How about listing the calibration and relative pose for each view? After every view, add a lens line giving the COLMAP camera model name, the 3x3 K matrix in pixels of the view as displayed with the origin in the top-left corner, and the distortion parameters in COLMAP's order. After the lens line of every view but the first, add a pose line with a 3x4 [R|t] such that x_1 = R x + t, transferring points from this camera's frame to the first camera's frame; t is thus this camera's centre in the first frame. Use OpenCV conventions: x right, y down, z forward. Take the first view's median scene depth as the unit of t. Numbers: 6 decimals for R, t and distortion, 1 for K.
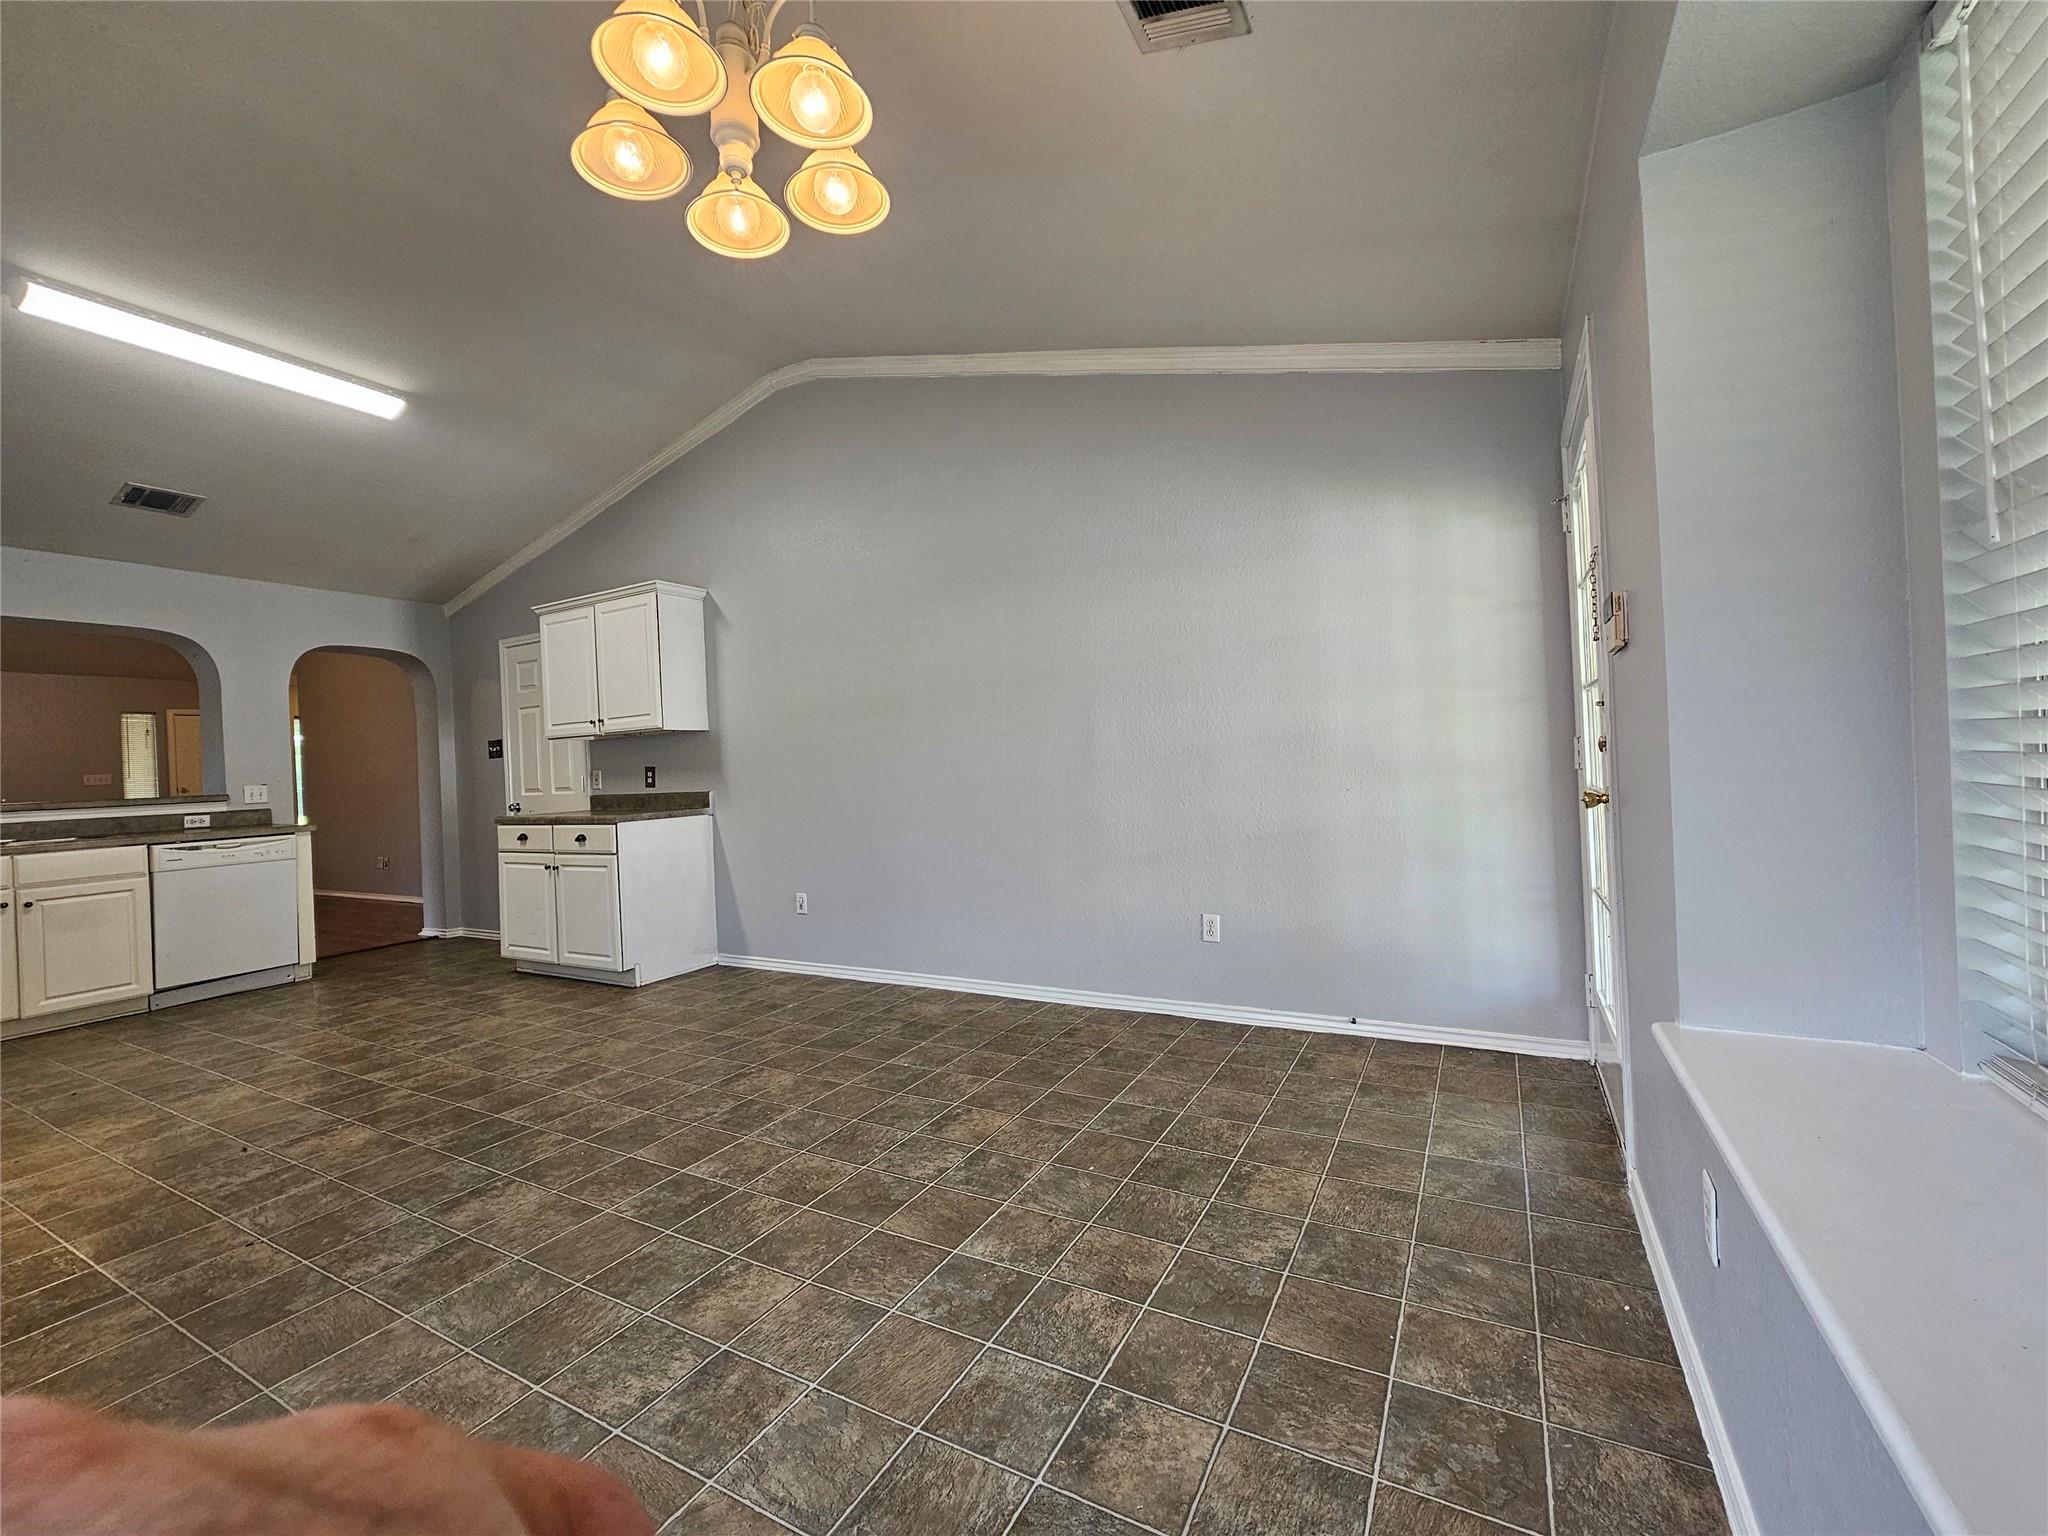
lens RADIAL K [[842.6, 0, 1017.4], [0, 842.6, 748.5], [0, 0, 1]] dist [-0.002919, 0.002407]
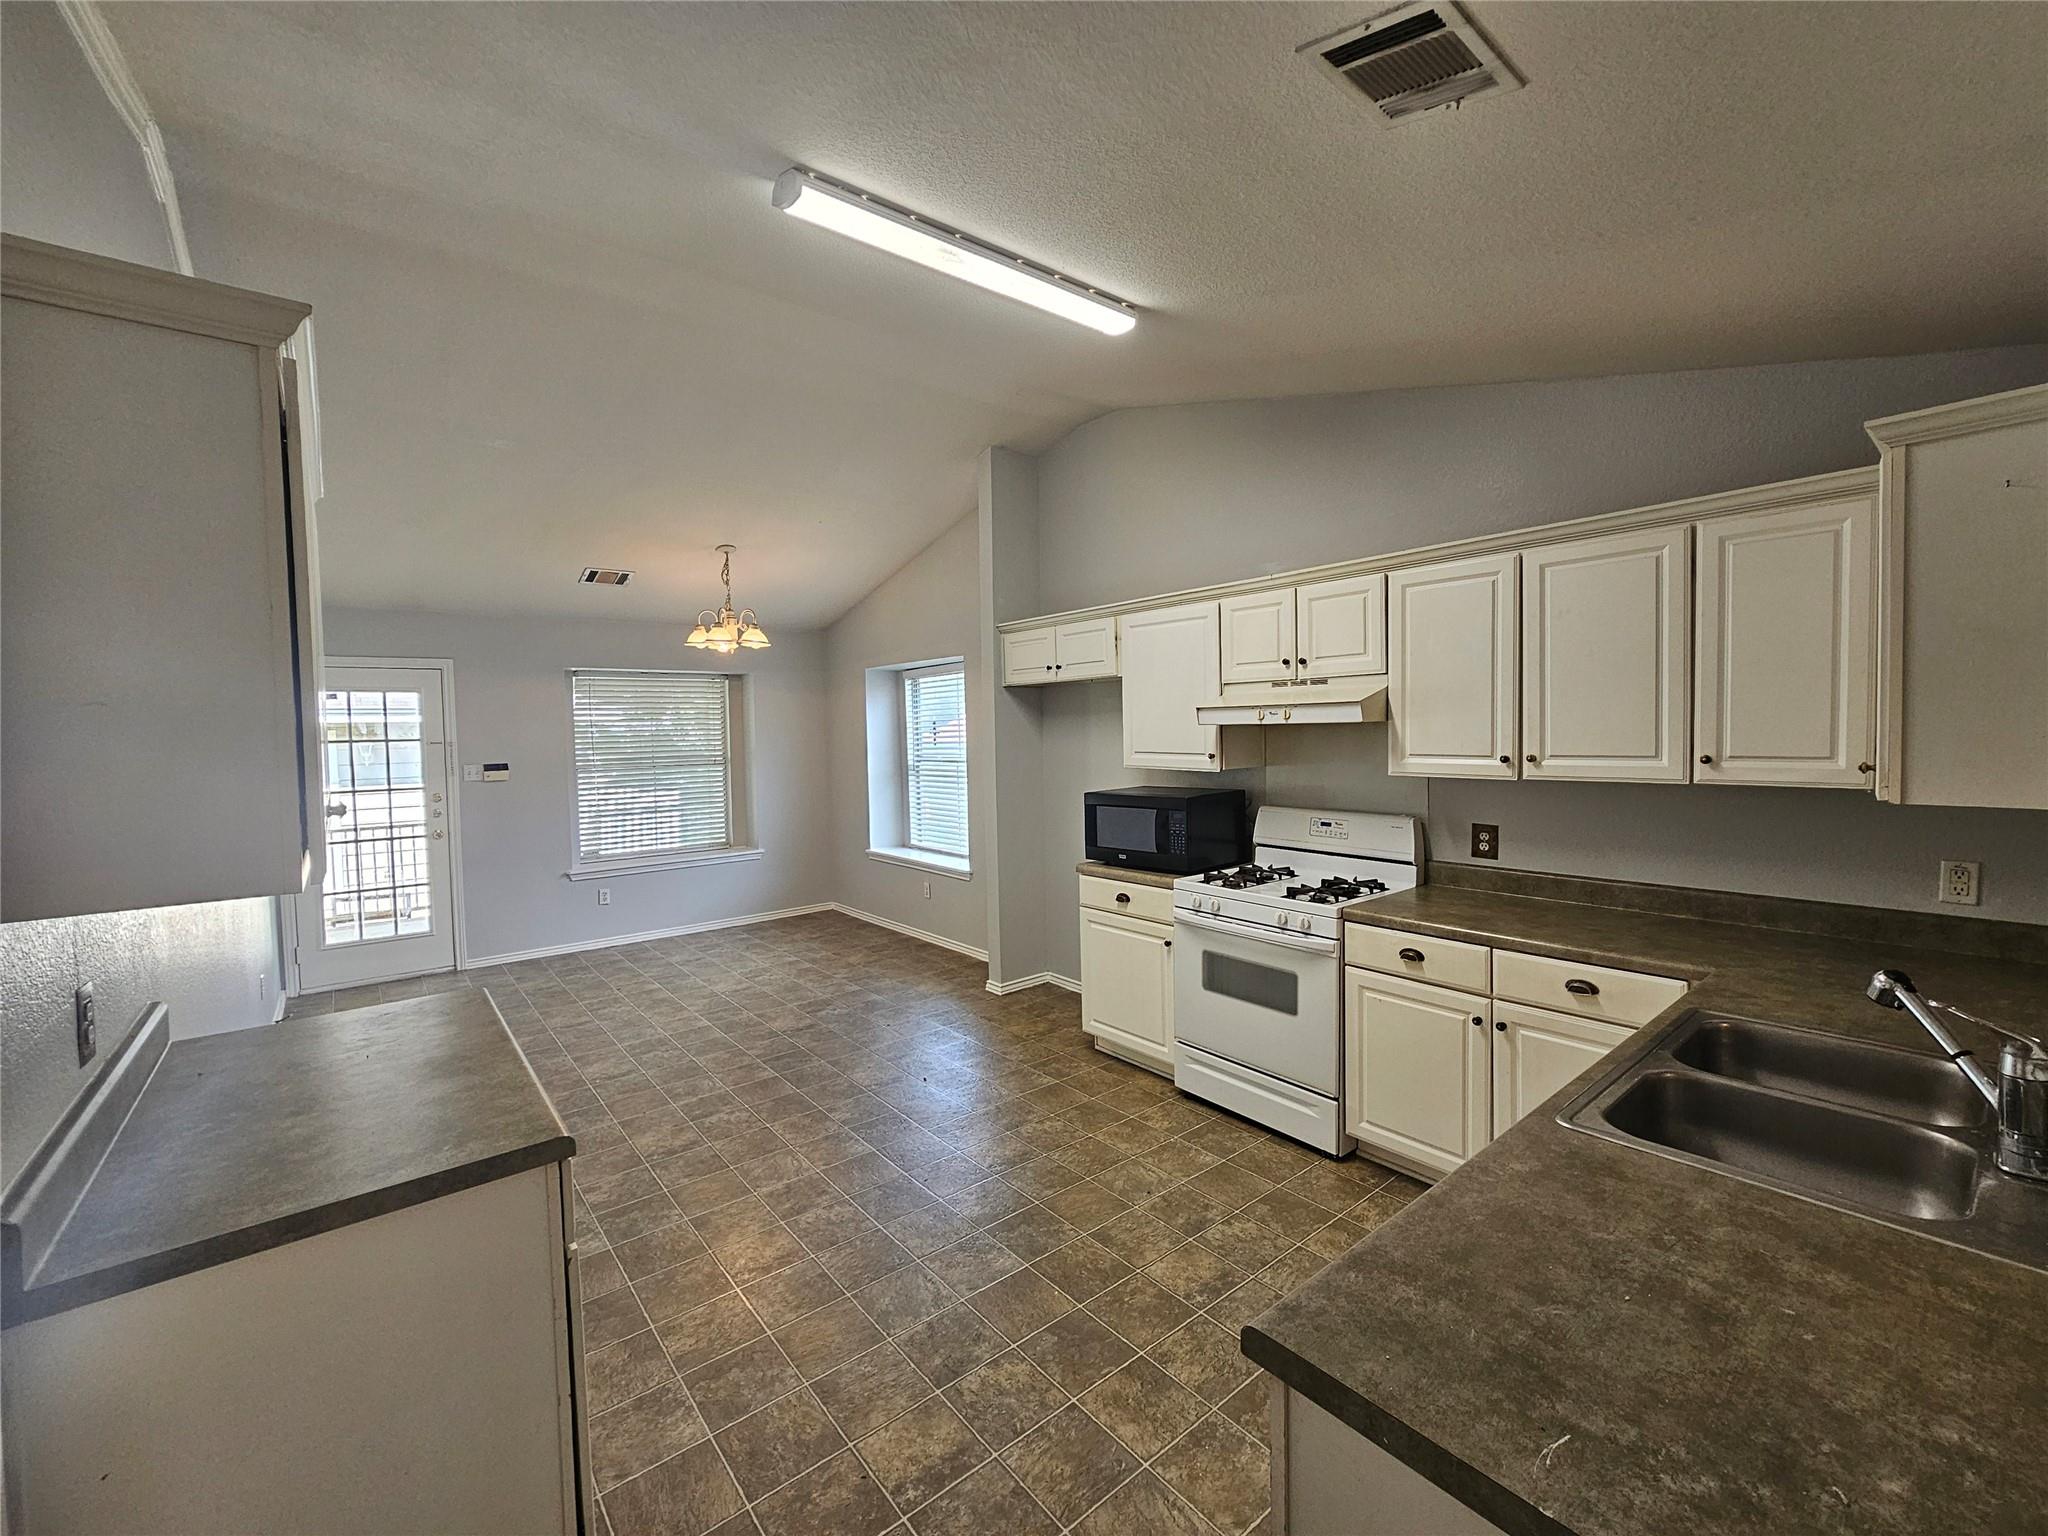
lens RADIAL K [[842.6, 0, 1026.6], [0, 842.6, 762.0], [0, 0, 1]] dist [-0.002919, 0.002407]
pose [[-0.927781, 0.049040, 0.369889, -1.267088], [0.056367, 0.998369, 0.009019, -0.056639], [-0.368844, 0.029218, -0.929032, 1.748068]]
